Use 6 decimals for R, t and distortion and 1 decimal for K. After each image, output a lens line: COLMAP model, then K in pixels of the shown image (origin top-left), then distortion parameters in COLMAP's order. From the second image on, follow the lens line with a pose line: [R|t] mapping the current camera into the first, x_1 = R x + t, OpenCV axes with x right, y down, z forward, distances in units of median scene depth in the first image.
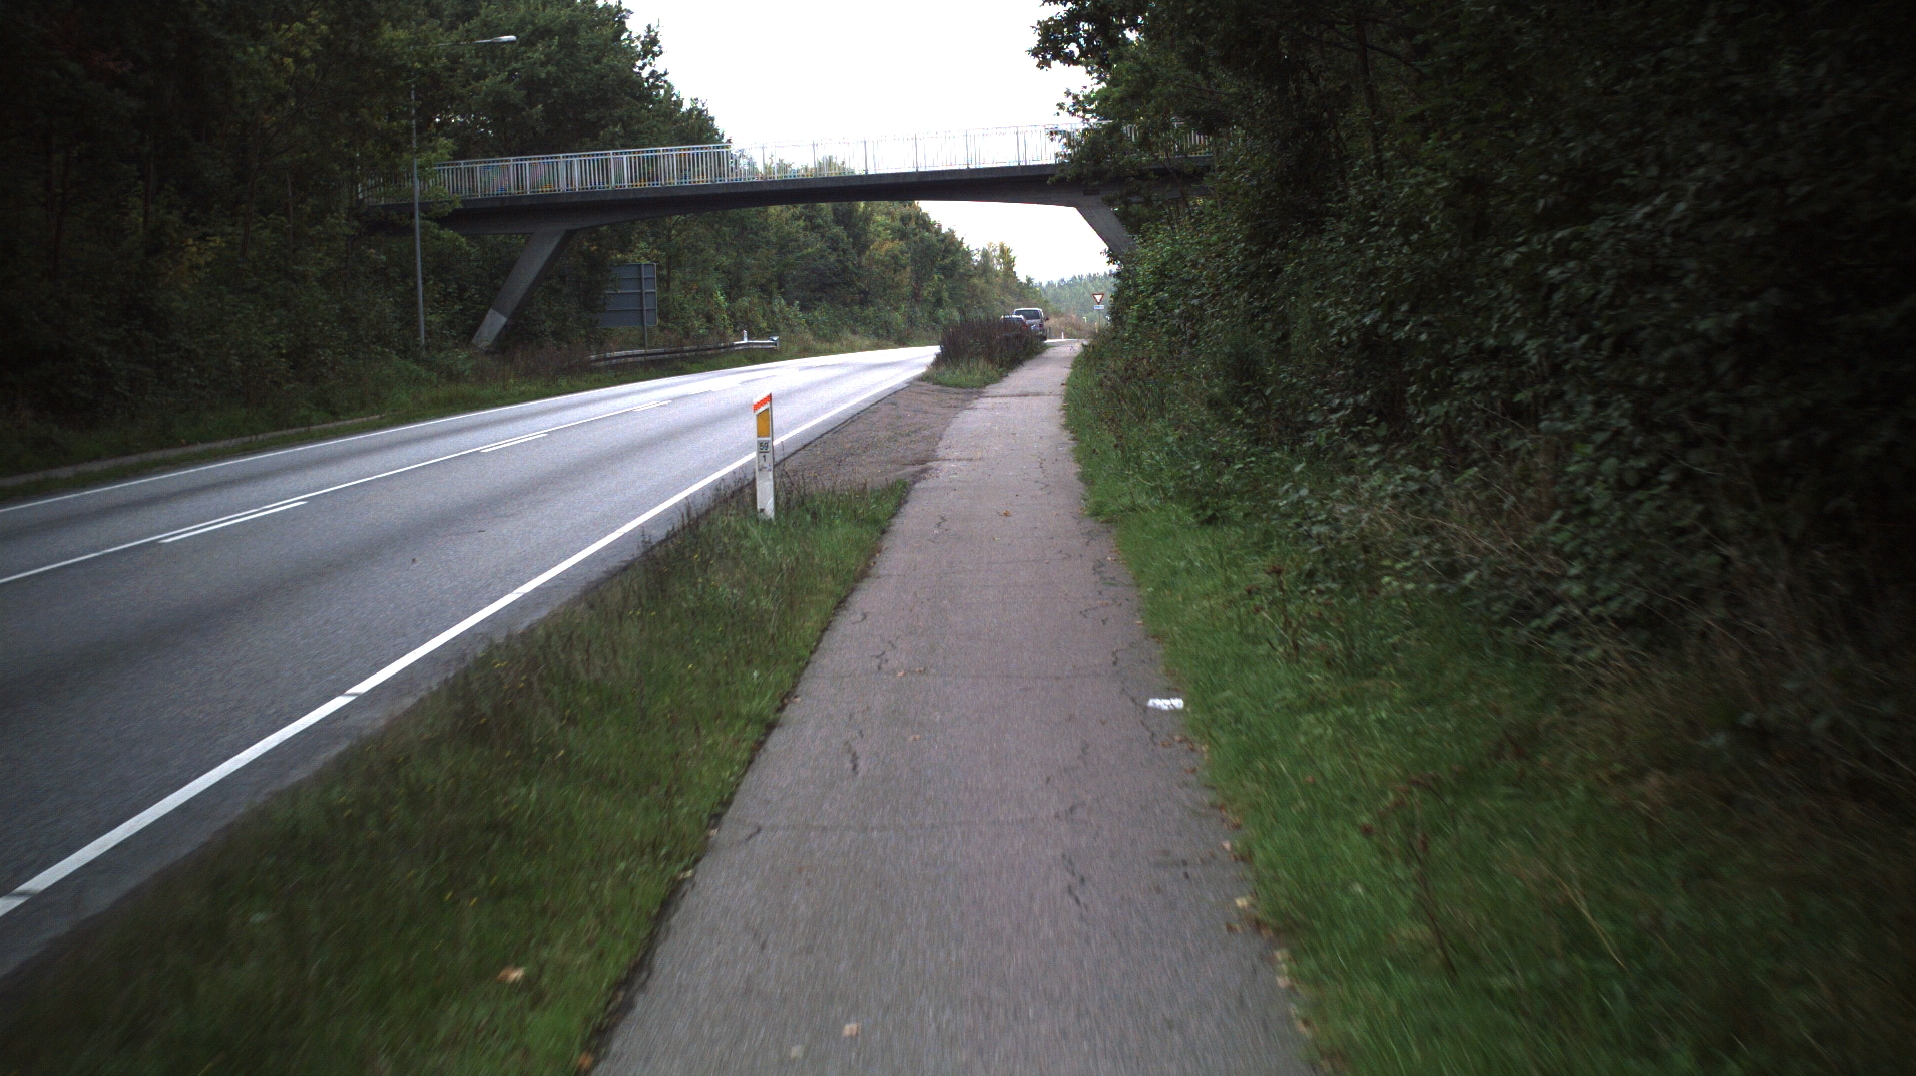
lens RADIAL K [[2804.3, 0, 958.0], [0, 2804.3, 538.0], [0, 0, 1]] dist [-0.239292, 0.109244]
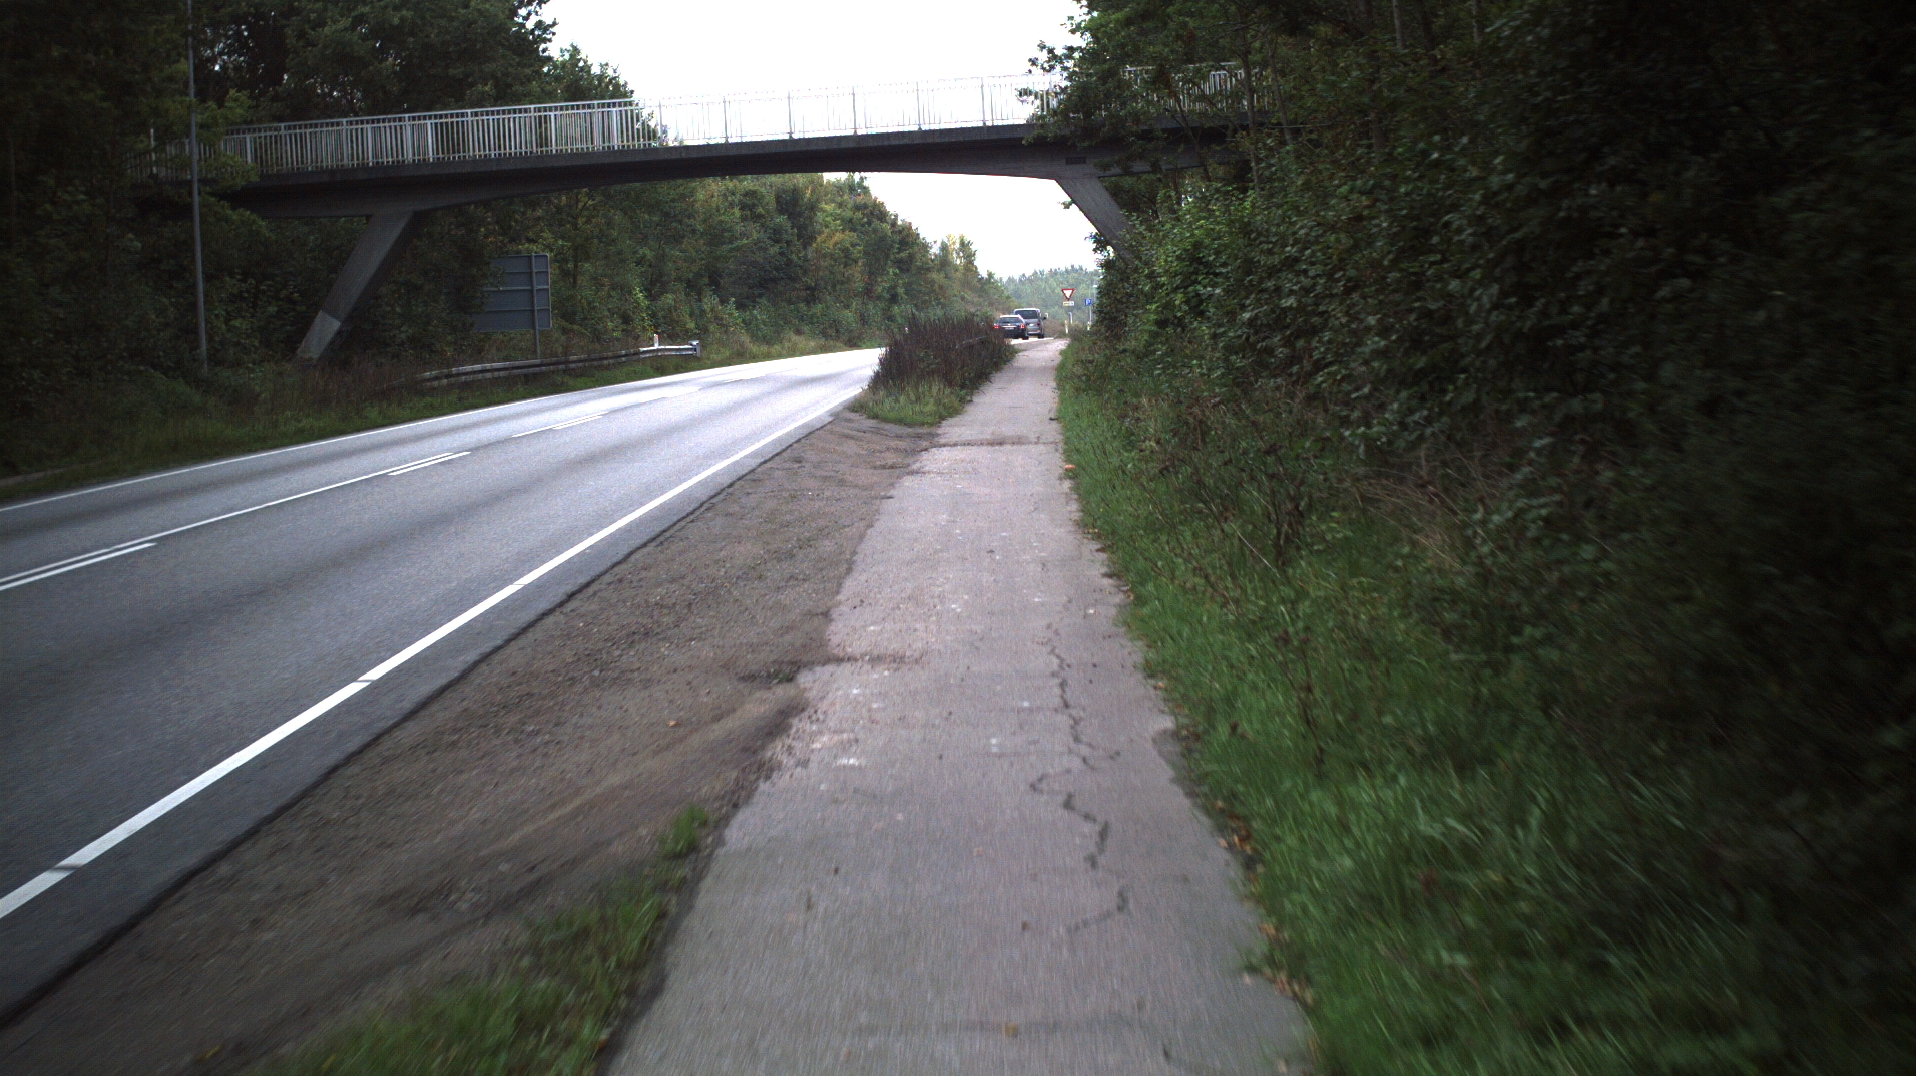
lens RADIAL K [[2804.3, 0, 958.0], [0, 2804.3, 538.0], [0, 0, 1]] dist [-0.239292, 0.109244]
pose [[0.999894, -0.004043, 0.014010, 0.002984], [0.004022, 0.999991, 0.001489, -0.018897], [-0.014016, -0.001432, 0.999901, 0.218363]]
